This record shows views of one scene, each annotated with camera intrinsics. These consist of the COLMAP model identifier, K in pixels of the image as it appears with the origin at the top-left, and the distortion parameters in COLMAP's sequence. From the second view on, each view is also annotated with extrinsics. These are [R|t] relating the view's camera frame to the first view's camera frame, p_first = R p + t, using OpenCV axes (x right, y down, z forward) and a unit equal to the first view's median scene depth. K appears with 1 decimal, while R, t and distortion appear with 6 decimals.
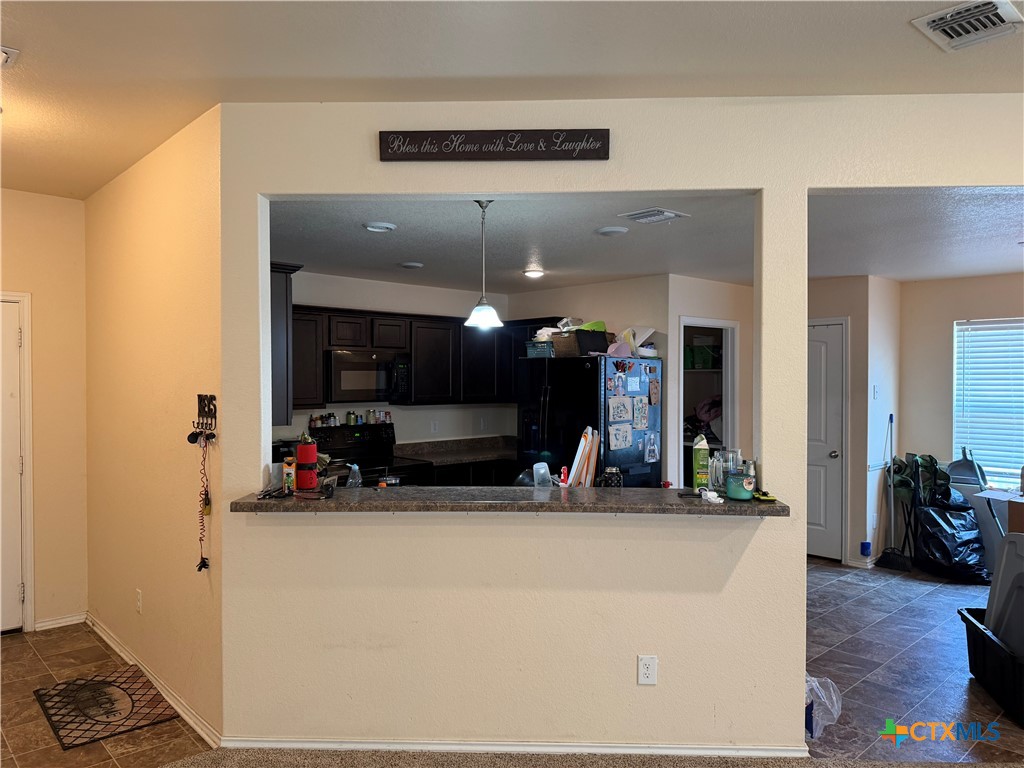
lens RADIAL K [[723.5, 0, 510.8], [0, 723.5, 384.3], [0, 0, 1]] dist [0.063837, -0.057440]
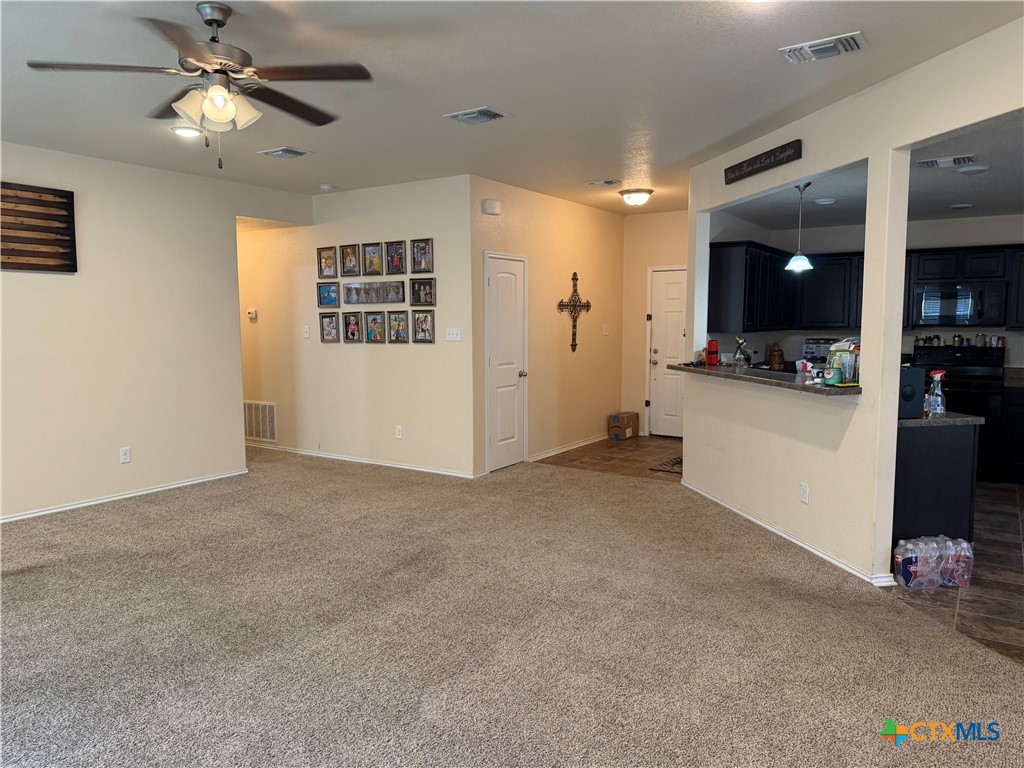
lens RADIAL K [[723.5, 0, 506.7], [0, 723.5, 389.4], [0, 0, 1]] dist [0.063837, -0.057440]
pose [[0.264004, 0.100761, -0.959244, 0.748654], [-0.008630, 0.994735, 0.102114, 0.011253], [0.964483, -0.018681, 0.263483, -0.003353]]
